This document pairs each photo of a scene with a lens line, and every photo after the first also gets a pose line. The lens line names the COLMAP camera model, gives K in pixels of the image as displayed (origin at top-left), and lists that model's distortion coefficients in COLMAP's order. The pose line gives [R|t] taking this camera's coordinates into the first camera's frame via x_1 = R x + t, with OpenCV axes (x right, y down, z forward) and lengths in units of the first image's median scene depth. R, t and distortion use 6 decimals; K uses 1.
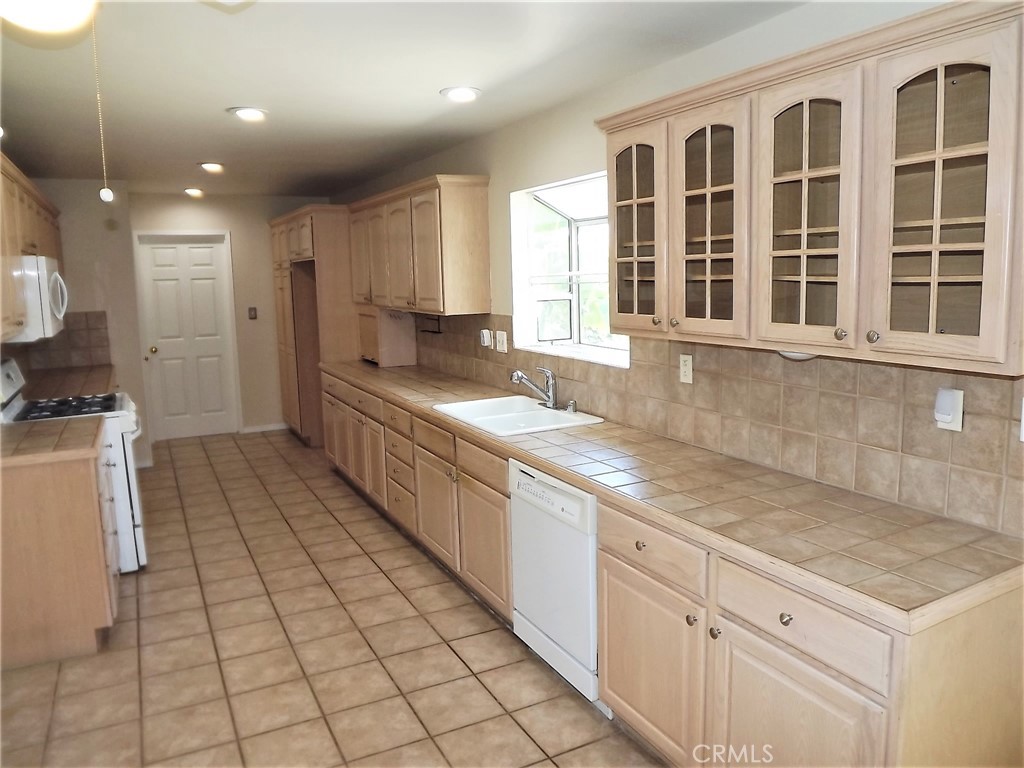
lens RADIAL K [[724.8, 0, 512.0], [0, 724.8, 384.0], [0, 0, 1]] dist [-0.056952, 0.010303]
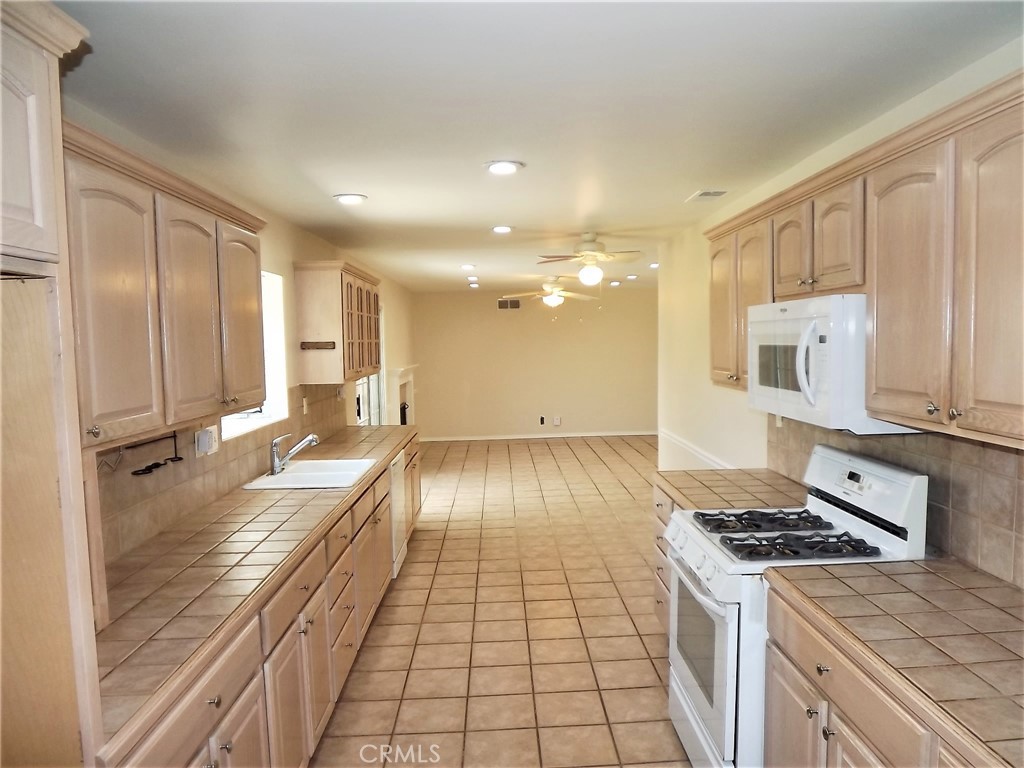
lens RADIAL K [[724.8, 0, 512.0], [0, 724.8, 384.0], [0, 0, 1]] dist [-0.056952, 0.010303]
pose [[-0.893622, 0.015712, 0.448546, -0.782183], [0.110068, 0.976541, 0.185077, -0.273095], [-0.435116, 0.214759, -0.874387, 1.832096]]
